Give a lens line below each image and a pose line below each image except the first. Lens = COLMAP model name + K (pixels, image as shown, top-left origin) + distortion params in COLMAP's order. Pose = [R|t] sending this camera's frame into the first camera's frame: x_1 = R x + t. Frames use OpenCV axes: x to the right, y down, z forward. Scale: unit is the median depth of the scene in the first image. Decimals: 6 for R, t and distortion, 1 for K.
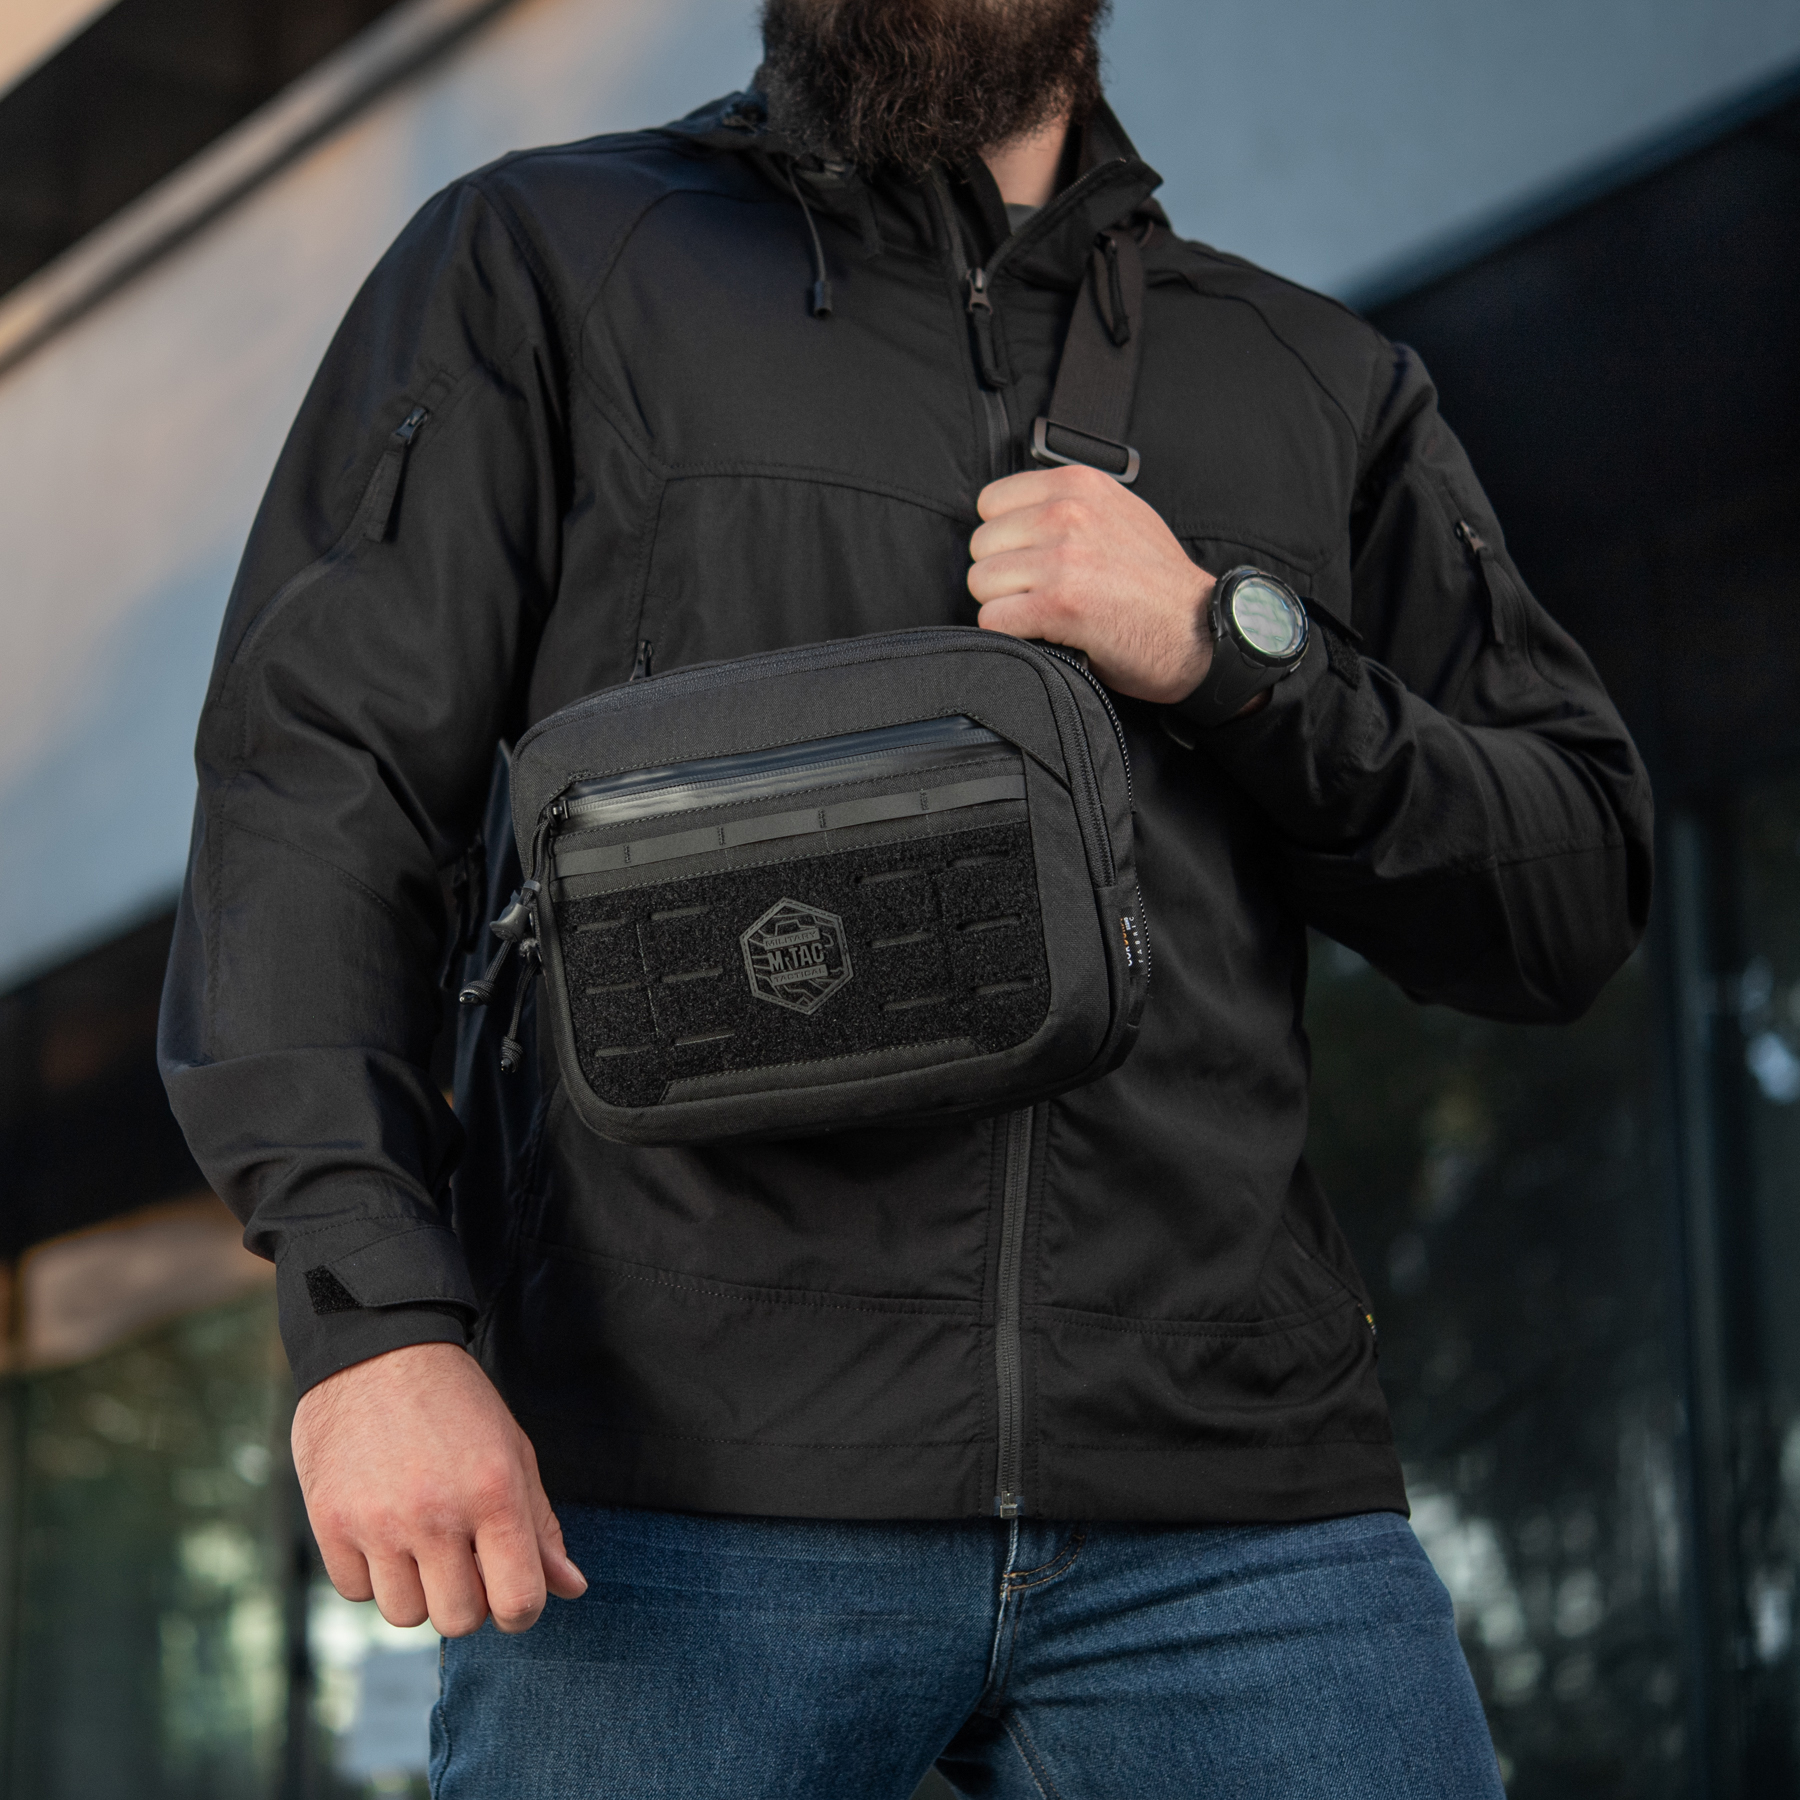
lens RADIAL K [[4750.6, 0, 898.6], [0, 4750.6, 901.7], [0, 0, 1]] dist [-0.019573, 0.000000]
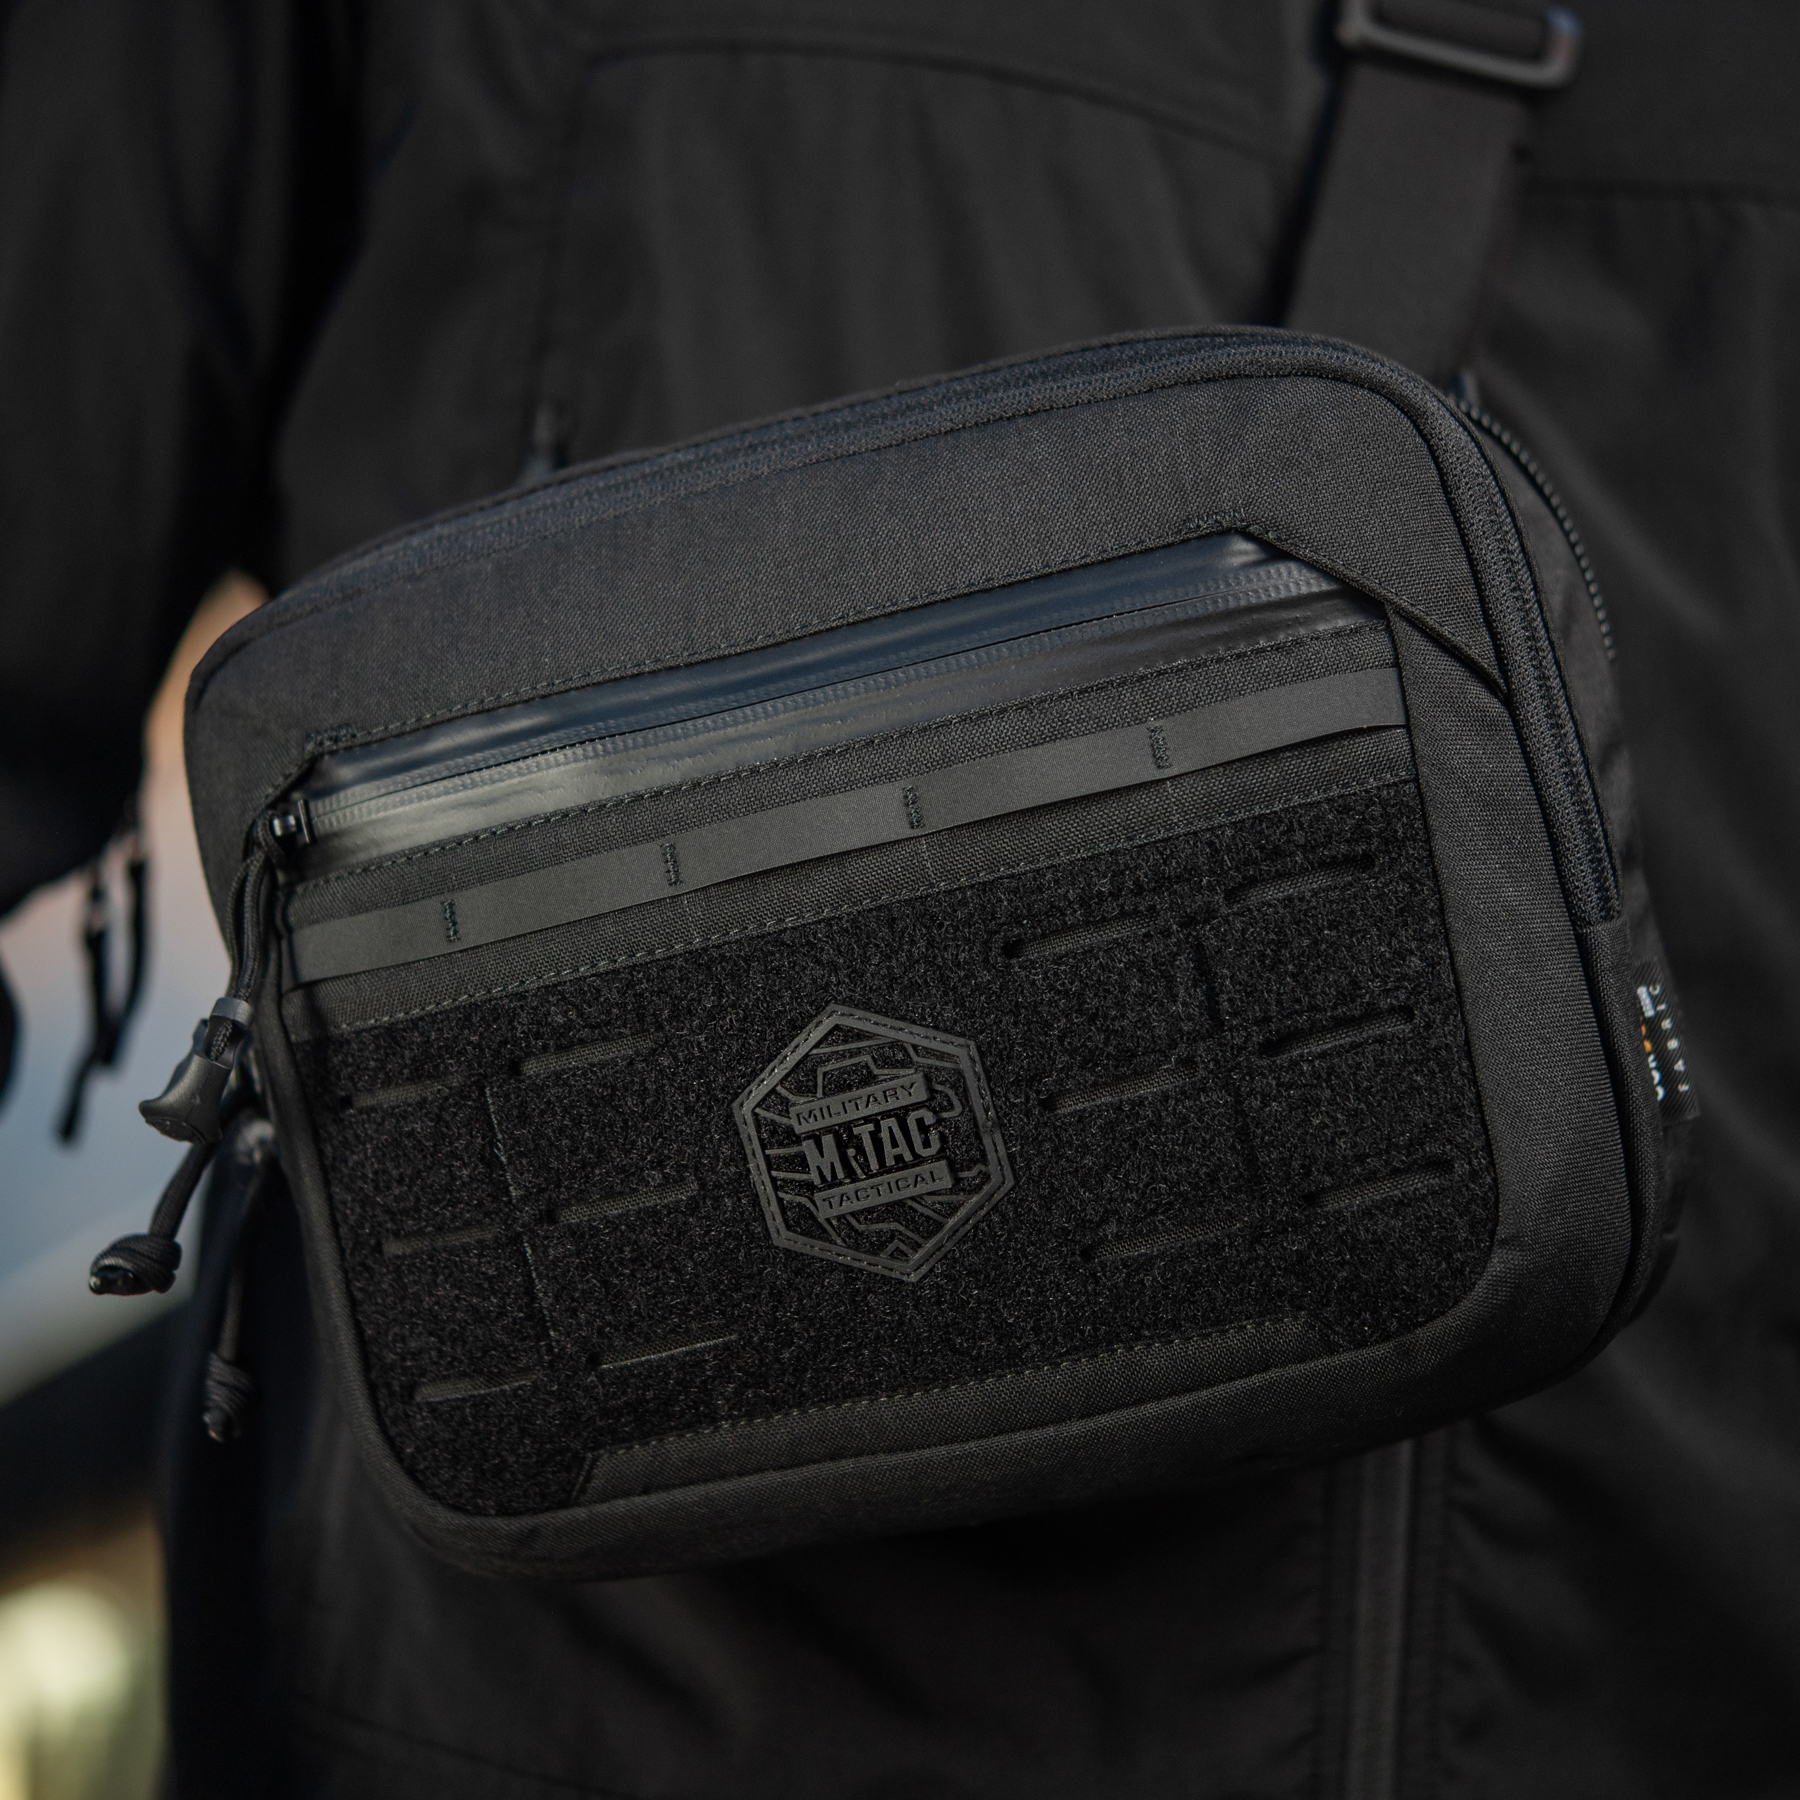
lens RADIAL K [[4750.6, 0, 949.6], [0, 4750.6, 981.5], [0, 0, 1]] dist [-0.019573, 0.000000]
pose [[0.997806, -0.065436, -0.010093, -0.009763], [0.065751, 0.997227, 0.034859, -0.016430], [0.007784, -0.035446, 0.999341, 0.586878]]
